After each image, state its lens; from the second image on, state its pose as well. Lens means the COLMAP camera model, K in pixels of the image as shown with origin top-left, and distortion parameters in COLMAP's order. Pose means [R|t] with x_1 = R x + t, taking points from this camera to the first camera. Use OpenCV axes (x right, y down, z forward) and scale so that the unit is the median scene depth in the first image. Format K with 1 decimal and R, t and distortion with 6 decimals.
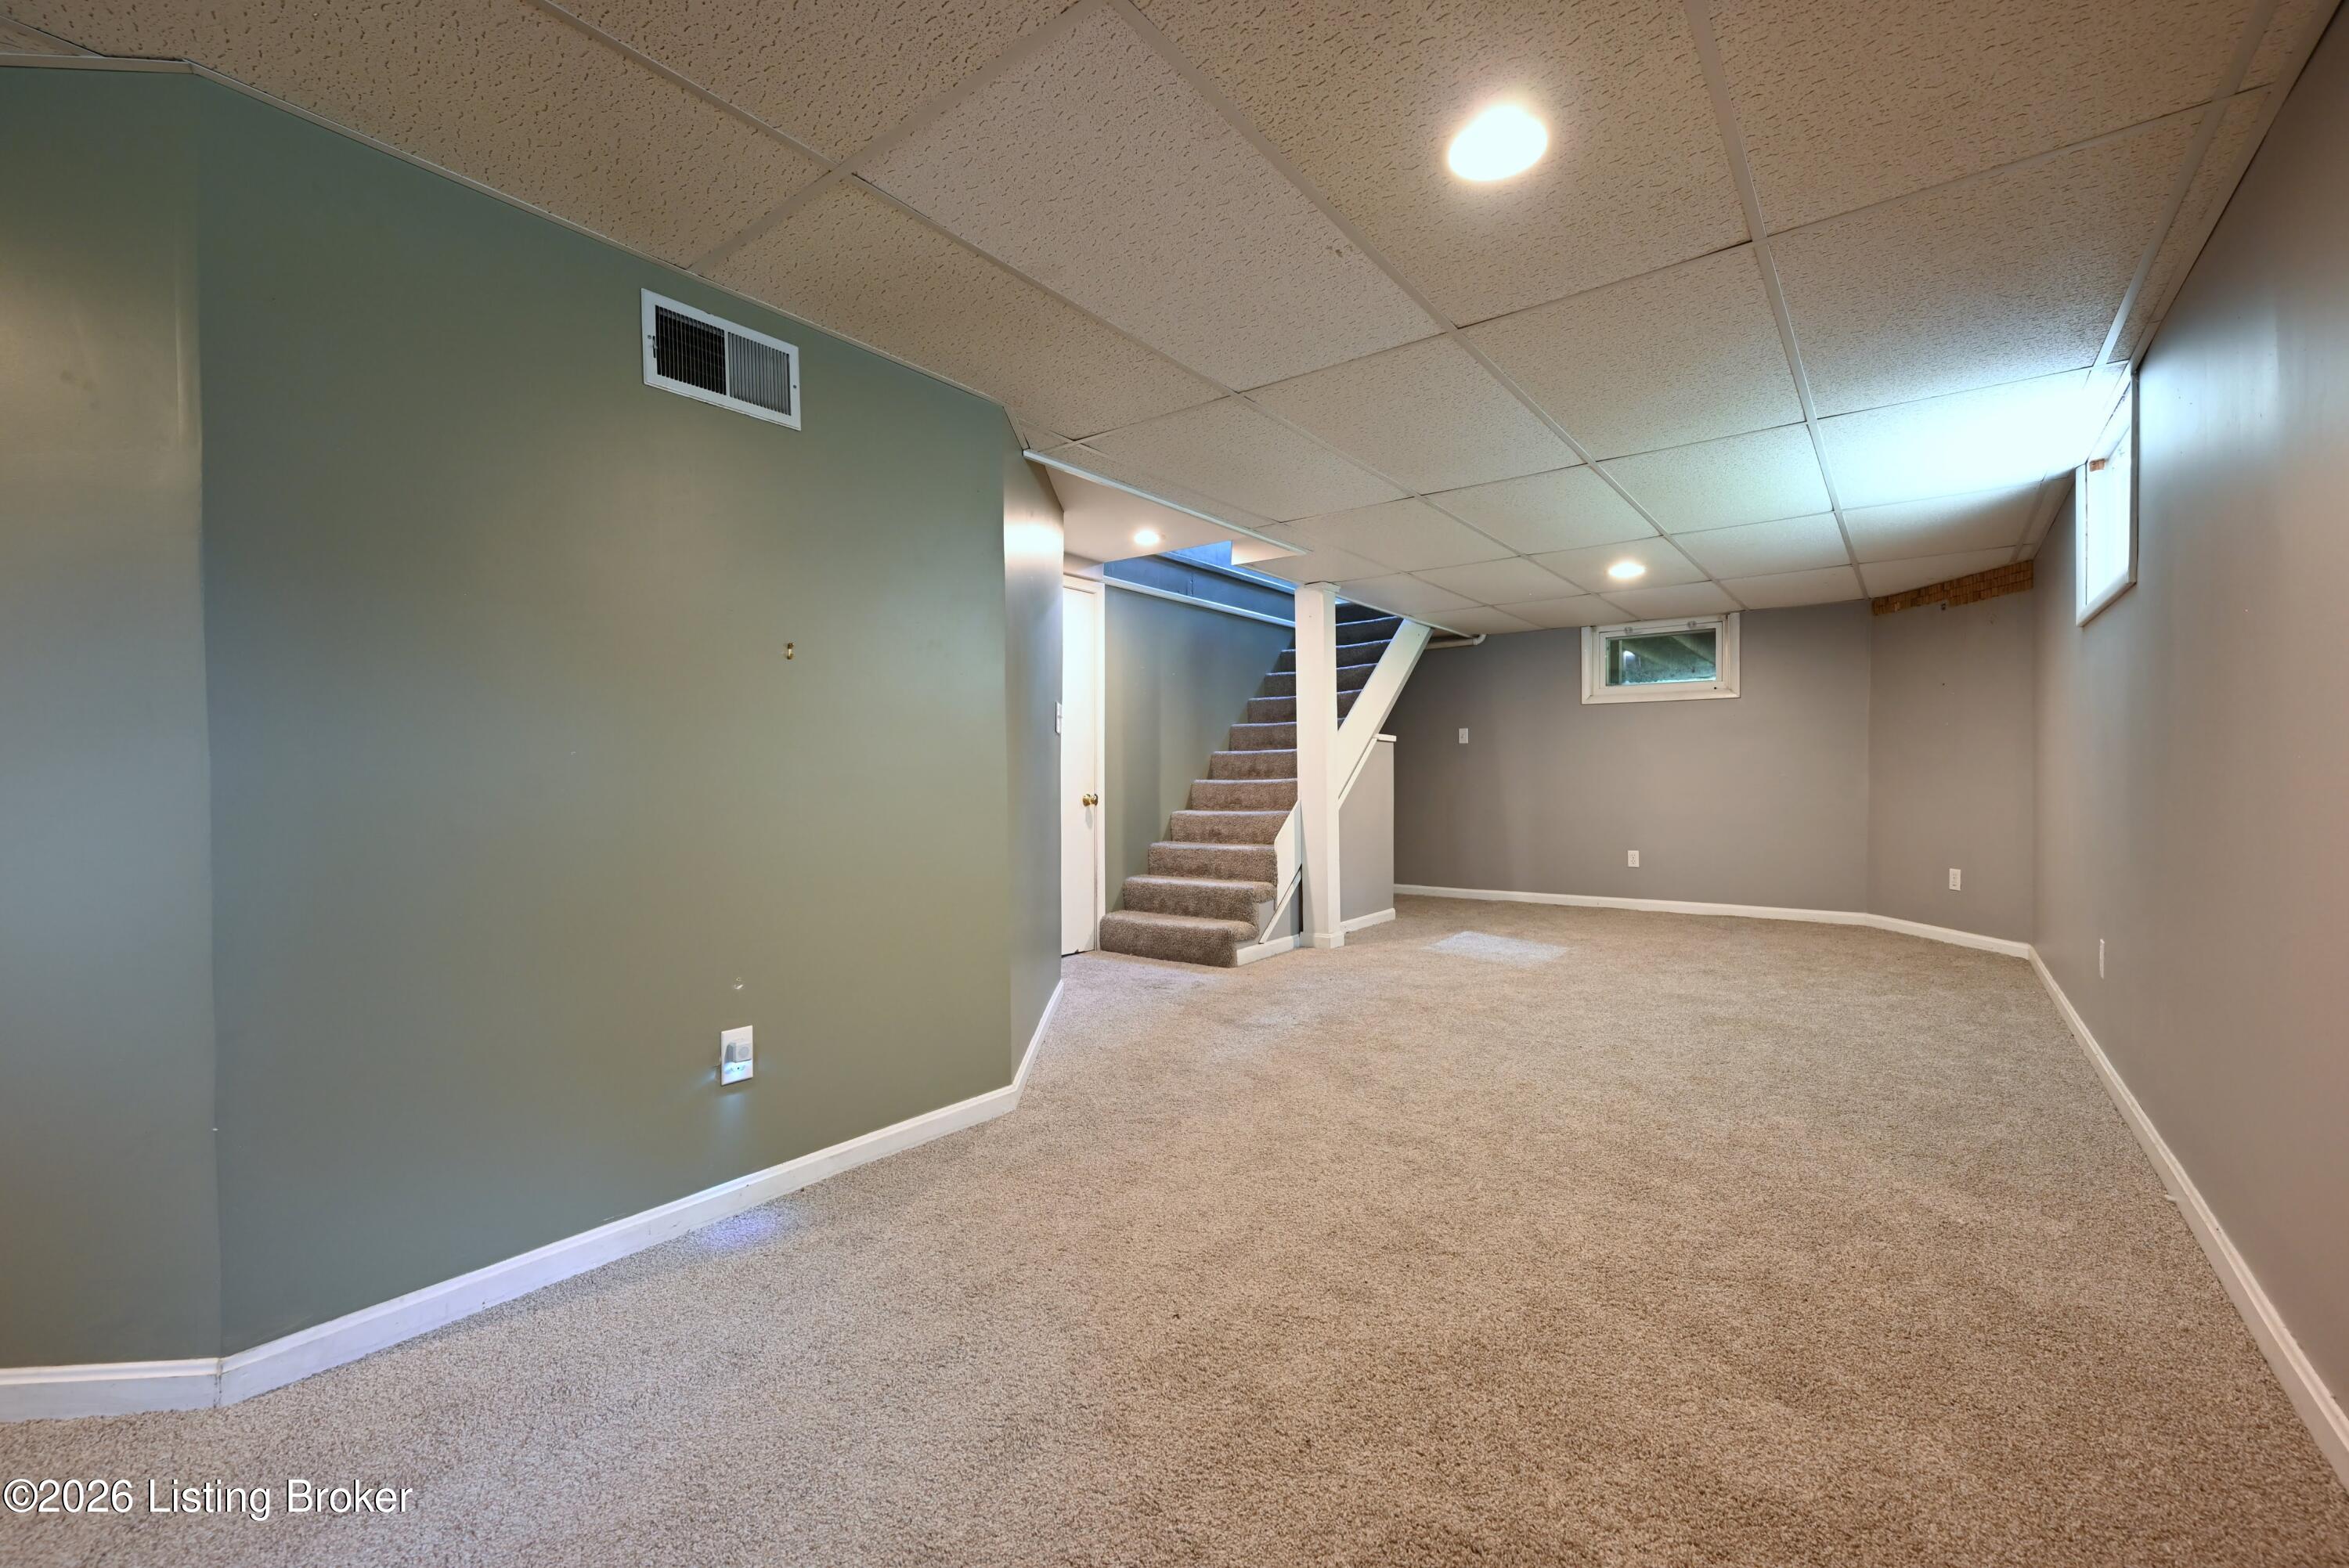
lens RADIAL K [[969.1, 0, 1175.6], [0, 969.1, 784.2], [0, 0, 1]] dist [0.000660, 0.000786]
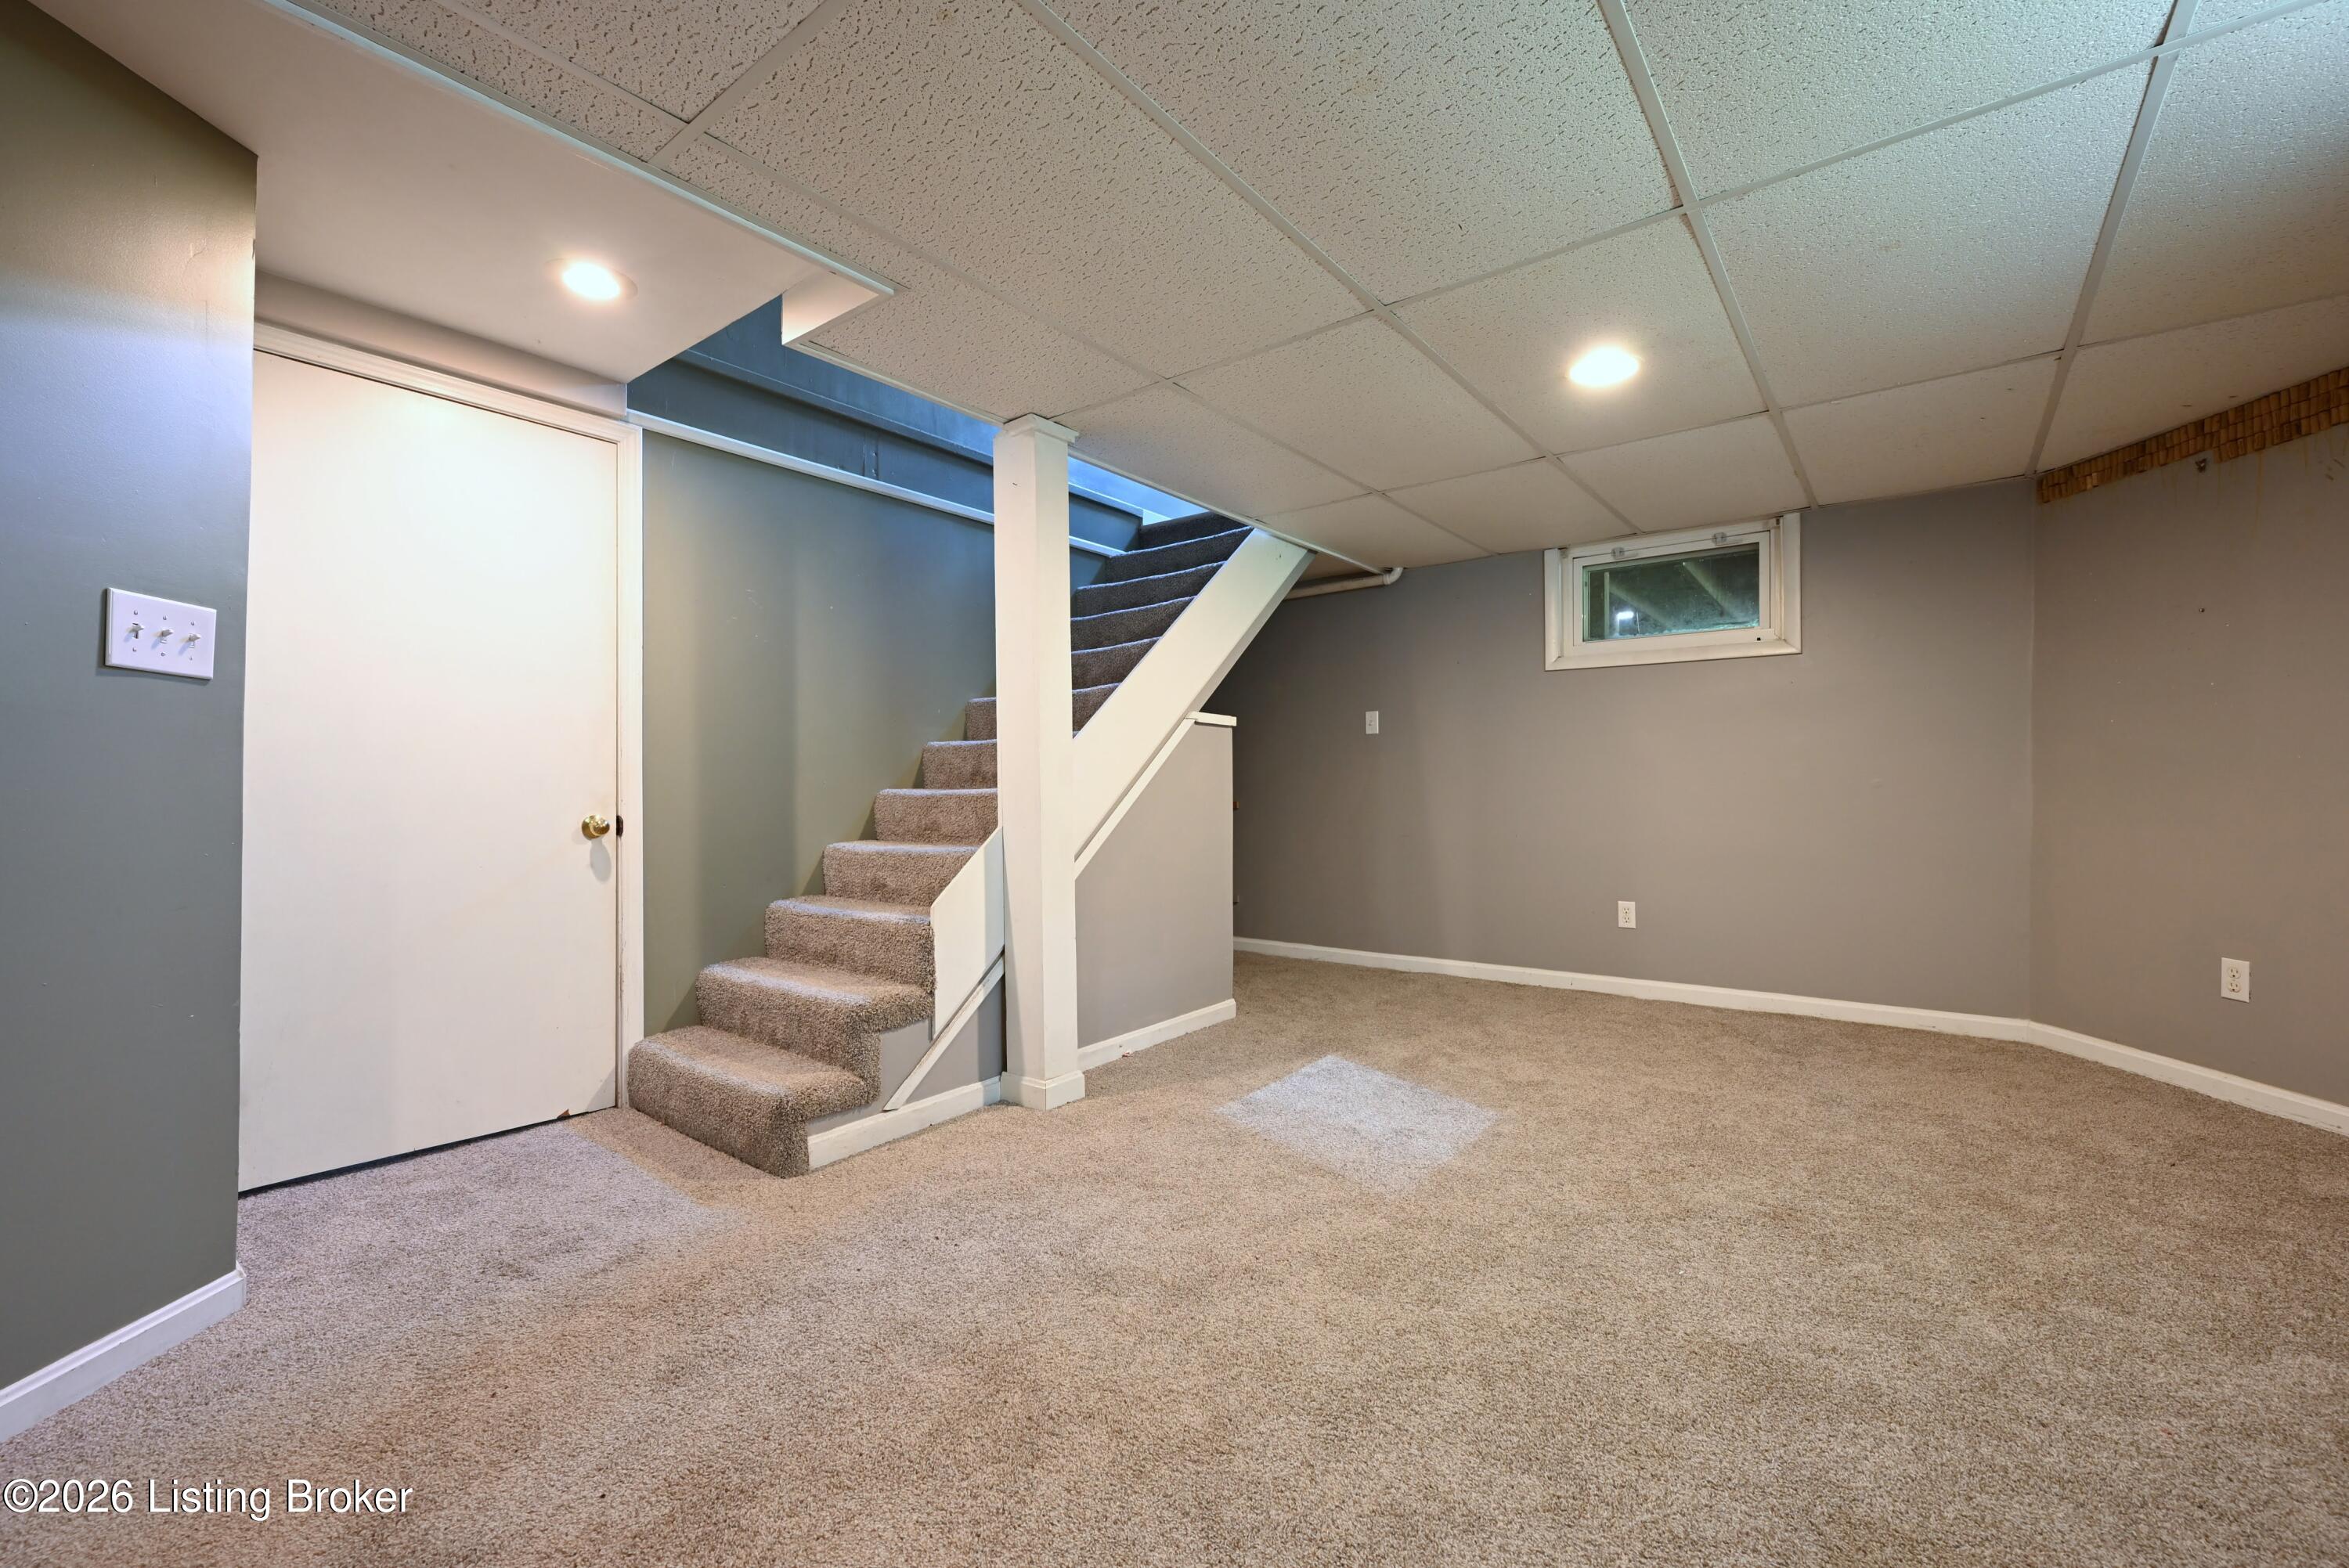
lens RADIAL K [[969.1, 0, 1173.9], [0, 969.1, 784.6], [0, 0, 1]] dist [0.000660, 0.000786]
pose [[0.999988, -0.000165, -0.004837, 0.212164], [0.000130, 0.999973, -0.007323, -0.003066], [0.004838, 0.007323, 0.999961, 0.431649]]
